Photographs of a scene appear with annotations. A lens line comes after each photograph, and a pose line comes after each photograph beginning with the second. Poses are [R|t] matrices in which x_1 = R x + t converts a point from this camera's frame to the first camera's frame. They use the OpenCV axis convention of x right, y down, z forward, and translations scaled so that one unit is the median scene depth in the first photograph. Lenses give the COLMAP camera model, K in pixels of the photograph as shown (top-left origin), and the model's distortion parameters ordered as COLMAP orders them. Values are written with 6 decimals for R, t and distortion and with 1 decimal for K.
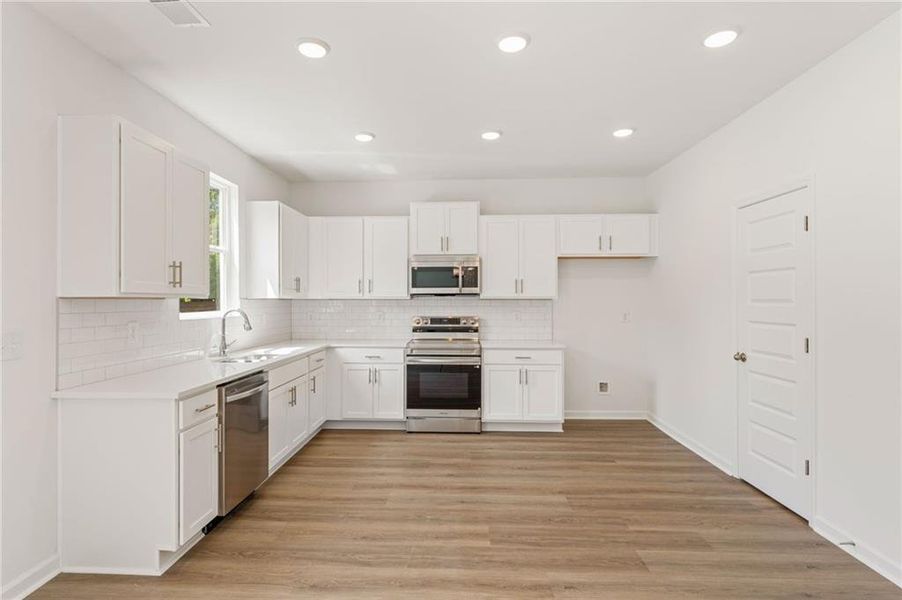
lens RADIAL K [[472.6, 0, 444.6], [0, 472.6, 299.2], [0, 0, 1]] dist [-0.001037, 0.000045]
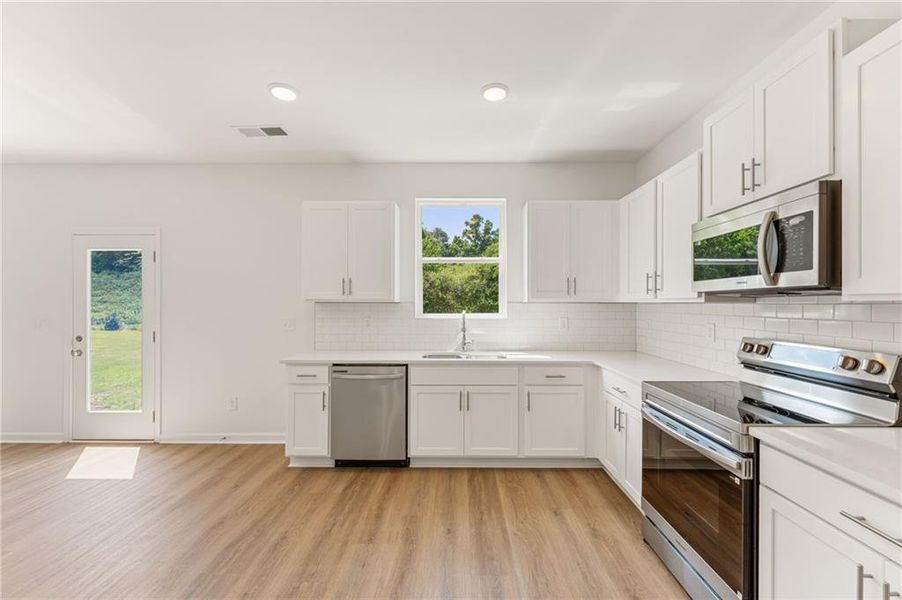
lens RADIAL K [[366.3, 0, 452.0], [0, 366.3, 302.8], [0, 0, 1]] dist [-0.002196, -0.000235]
pose [[0.027754, -0.000795, -0.999614, 0.348567], [0.000915, 0.999999, -0.000770, 0.000067], [0.999614, -0.000893, 0.027755, 0.746536]]
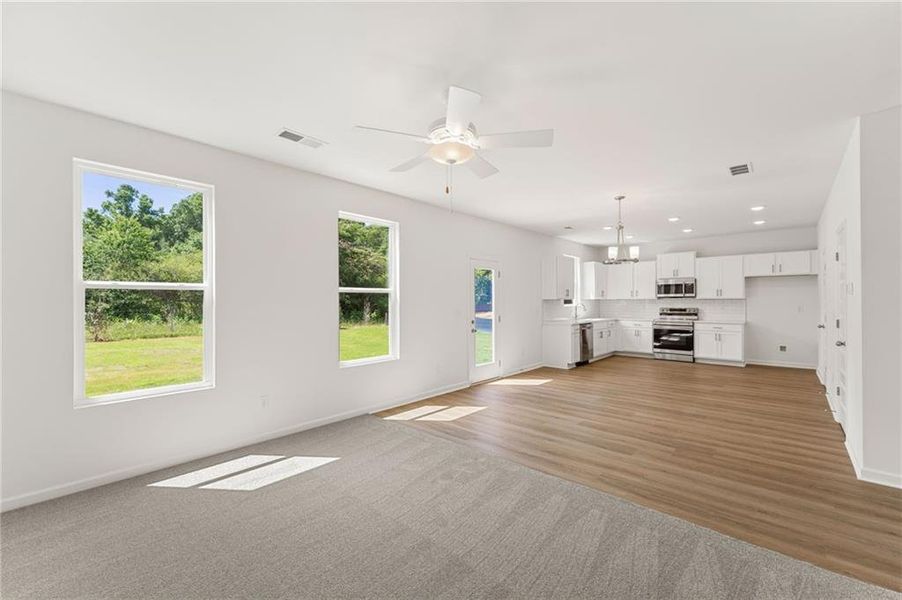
lens RADIAL K [[366.3, 0, 443.2], [0, 366.3, 300.1], [0, 0, 1]] dist [-0.002196, -0.000235]
pose [[0.758898, -0.002368, -0.651205, 0.290198], [0.005198, 0.999984, 0.002421, -0.005939], [0.651188, -0.005222, 0.758898, -0.956186]]
